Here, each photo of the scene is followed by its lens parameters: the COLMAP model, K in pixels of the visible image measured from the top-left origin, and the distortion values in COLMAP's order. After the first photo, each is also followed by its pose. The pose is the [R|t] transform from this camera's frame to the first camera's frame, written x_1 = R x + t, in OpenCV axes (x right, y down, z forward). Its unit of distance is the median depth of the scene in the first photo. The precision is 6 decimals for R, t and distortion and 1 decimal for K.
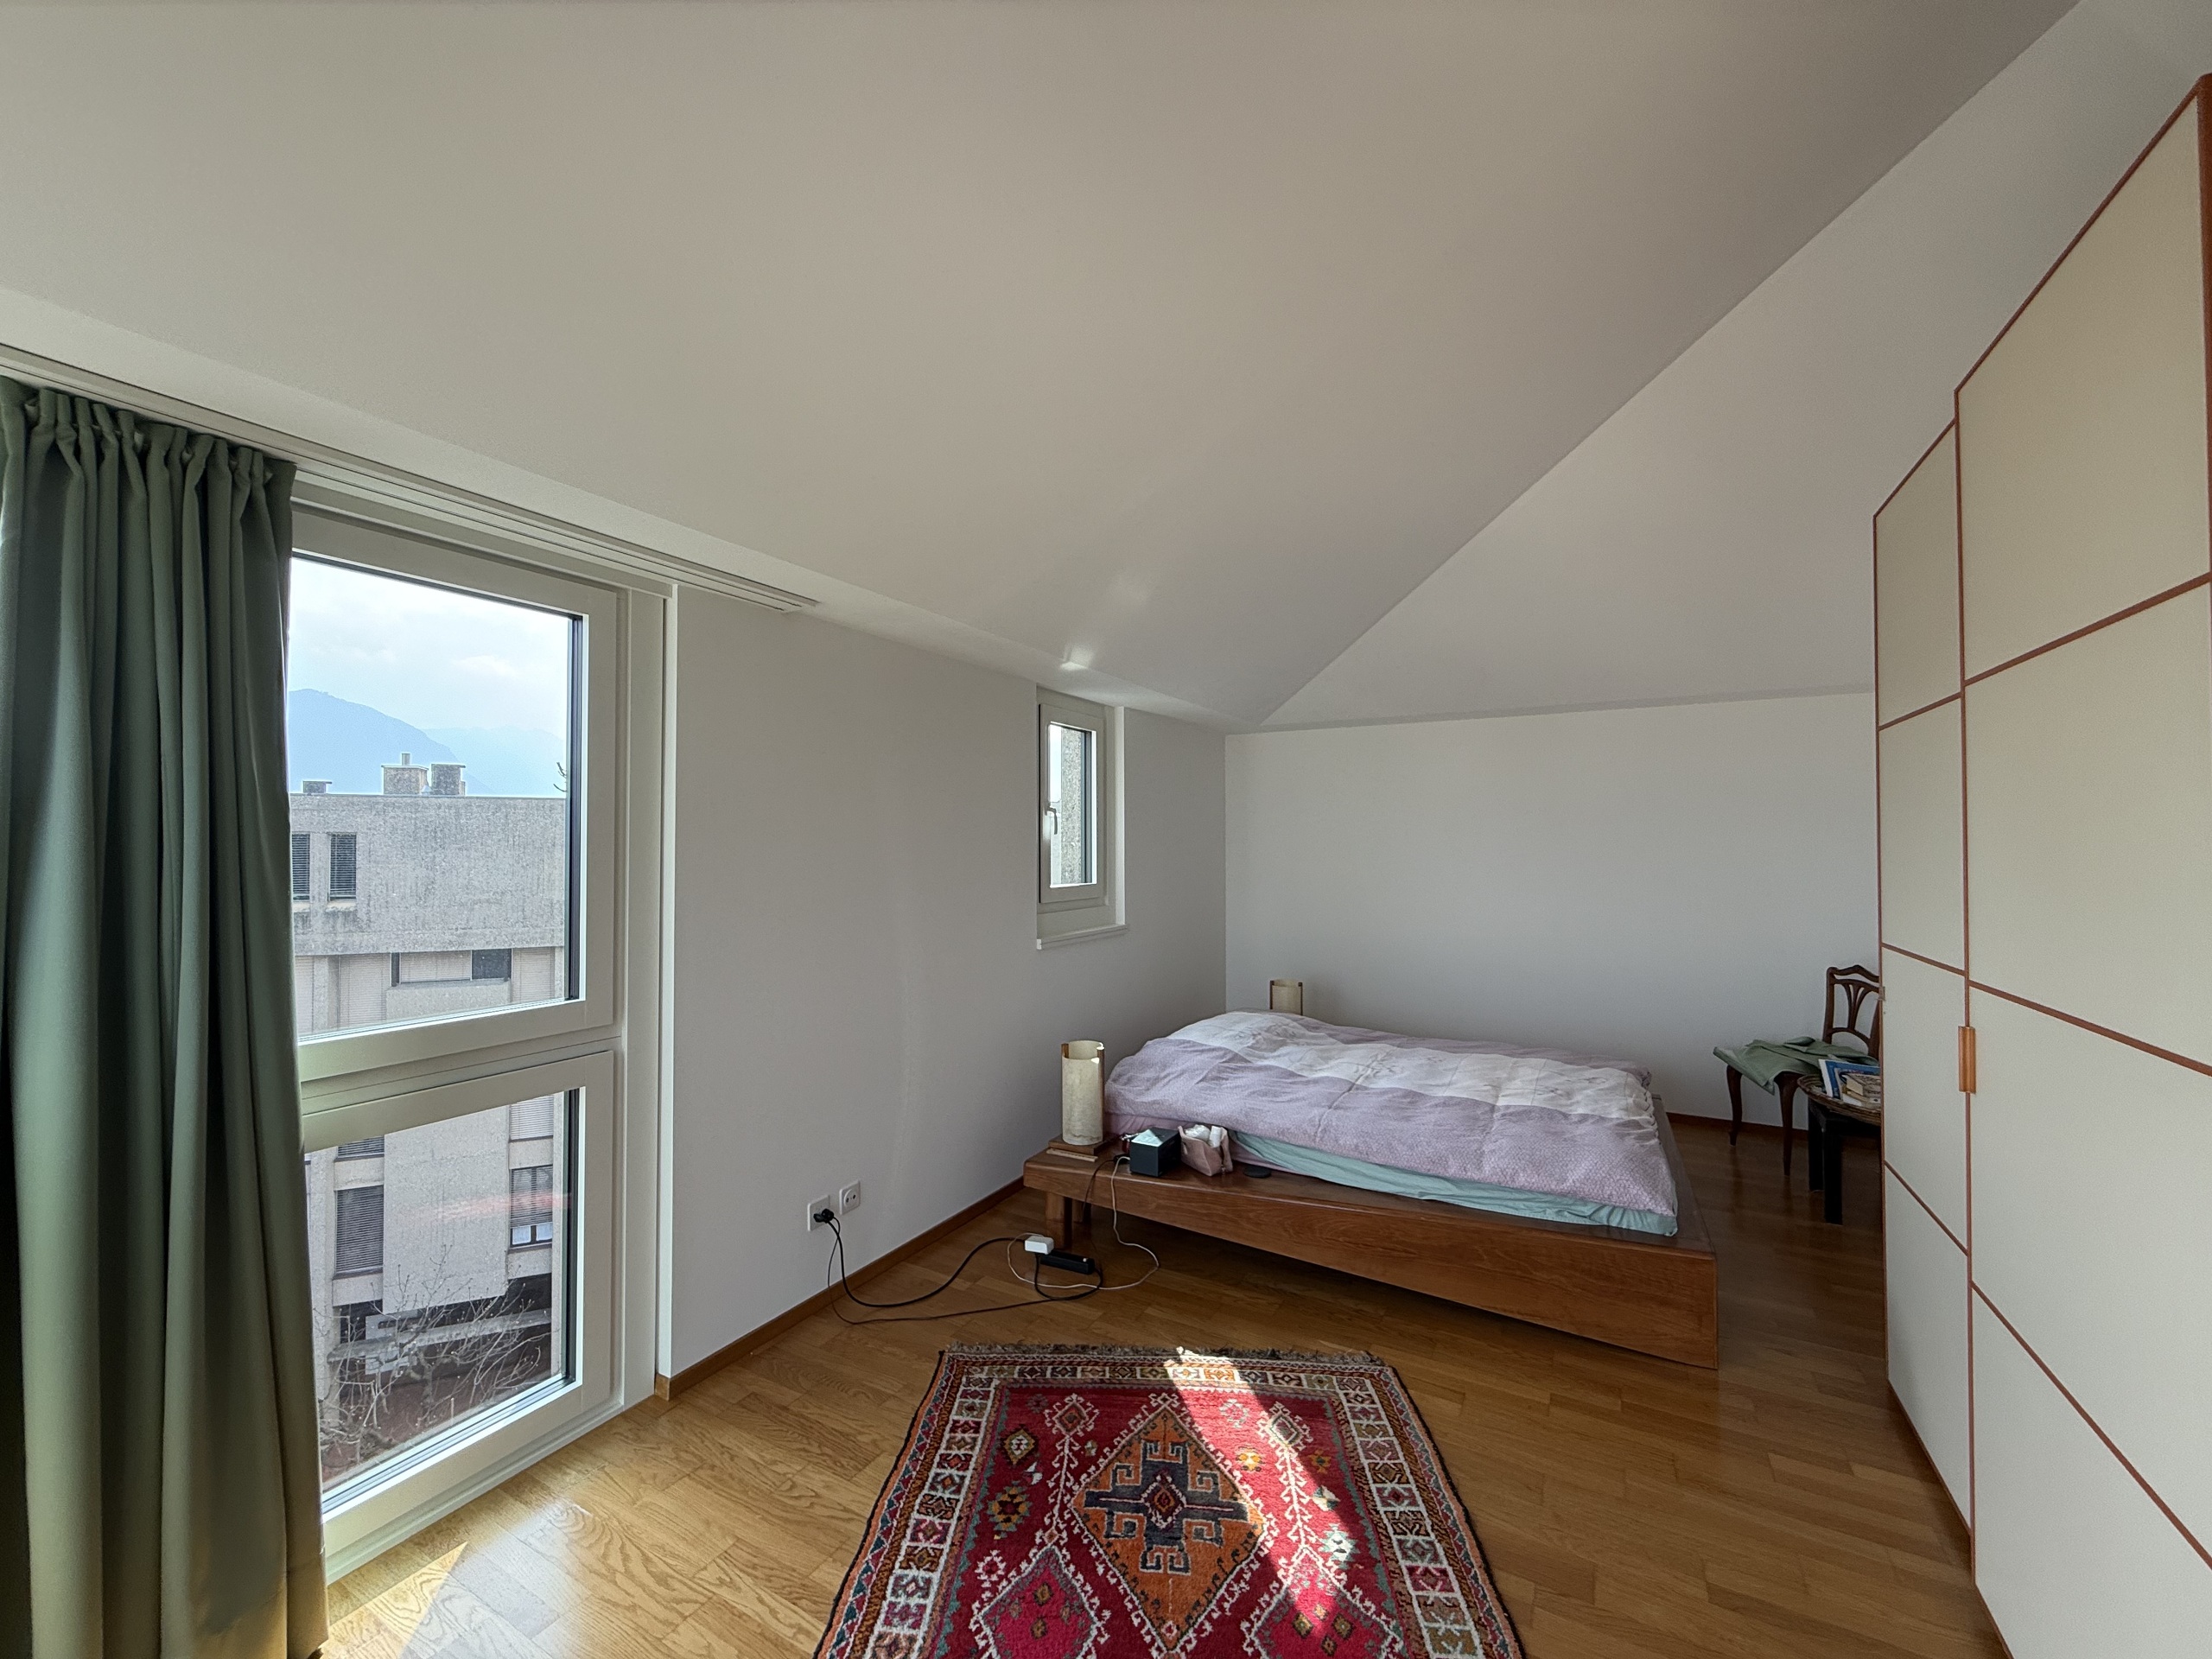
lens RADIAL K [[877.1, 0, 1096.8], [0, 877.1, 841.8], [0, 0, 1]] dist [-0.000189, 0.000259]
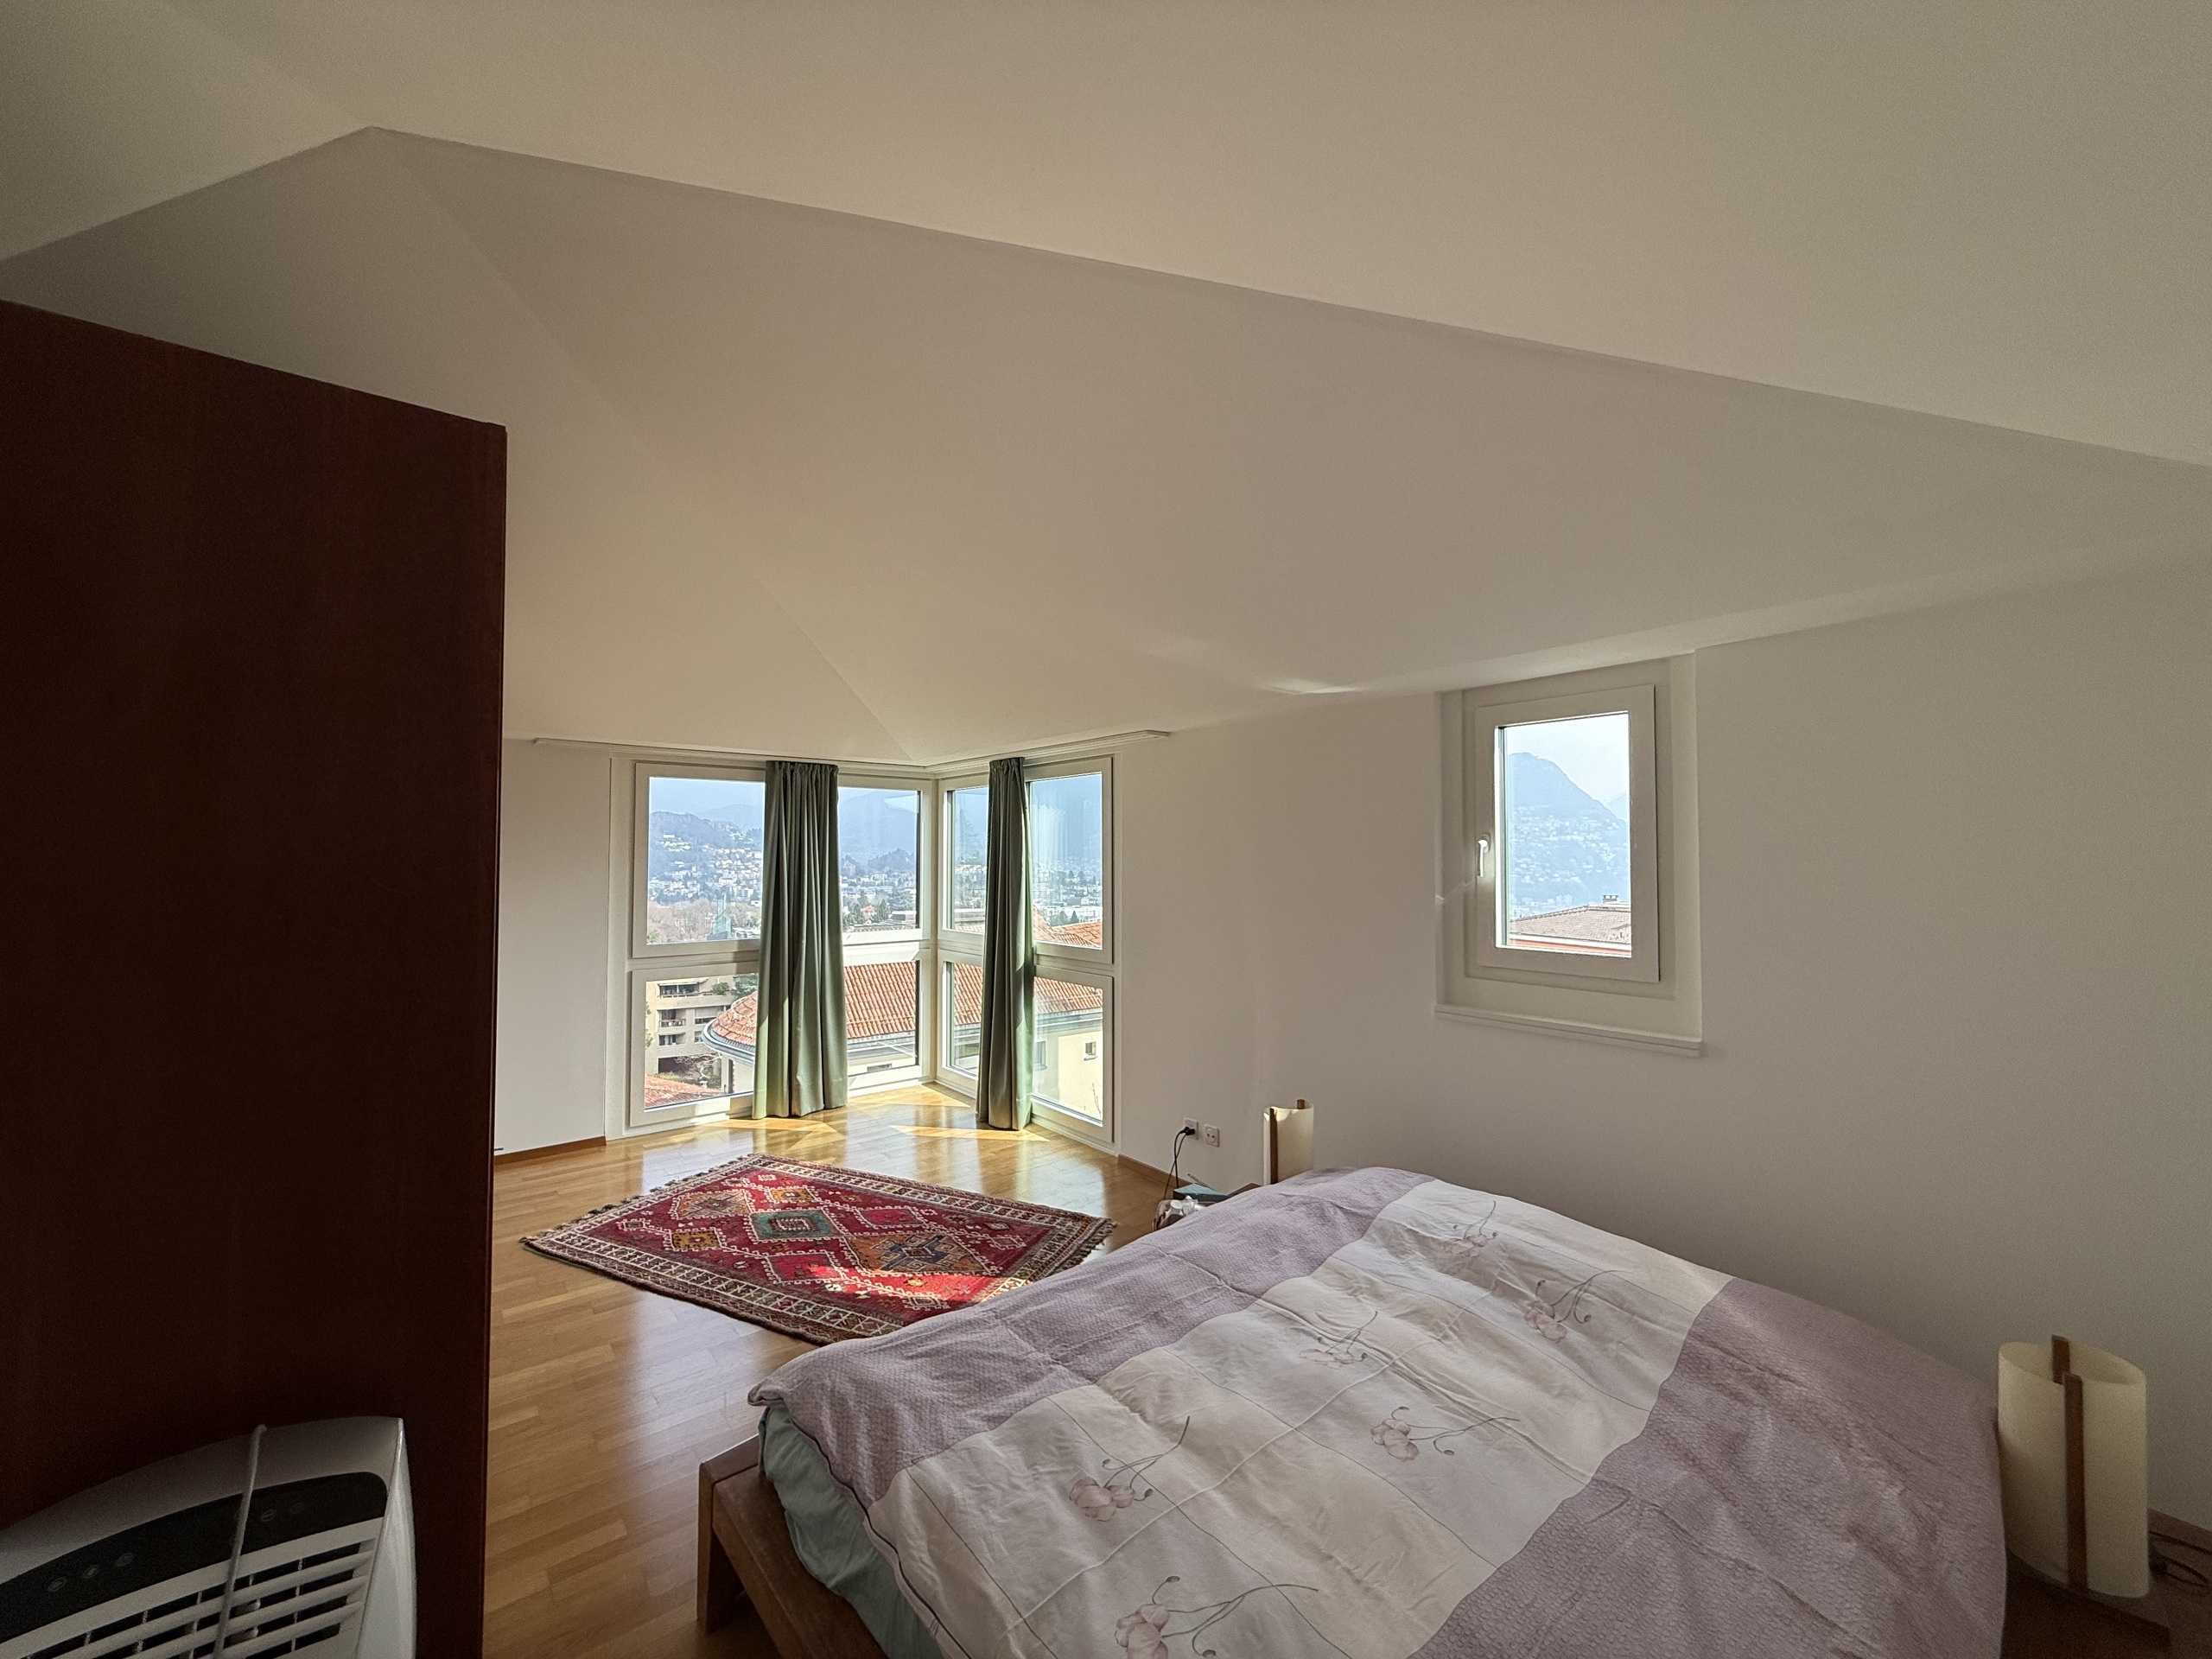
lens RADIAL K [[877.1, 0, 1097.7], [0, 877.1, 839.3], [0, 0, 1]] dist [-0.000189, 0.000259]
pose [[-0.372189, -0.021535, -0.927907, 1.627137], [0.005576, 0.999661, -0.025436, -0.043736], [0.928140, -0.014641, -0.371943, 2.030580]]
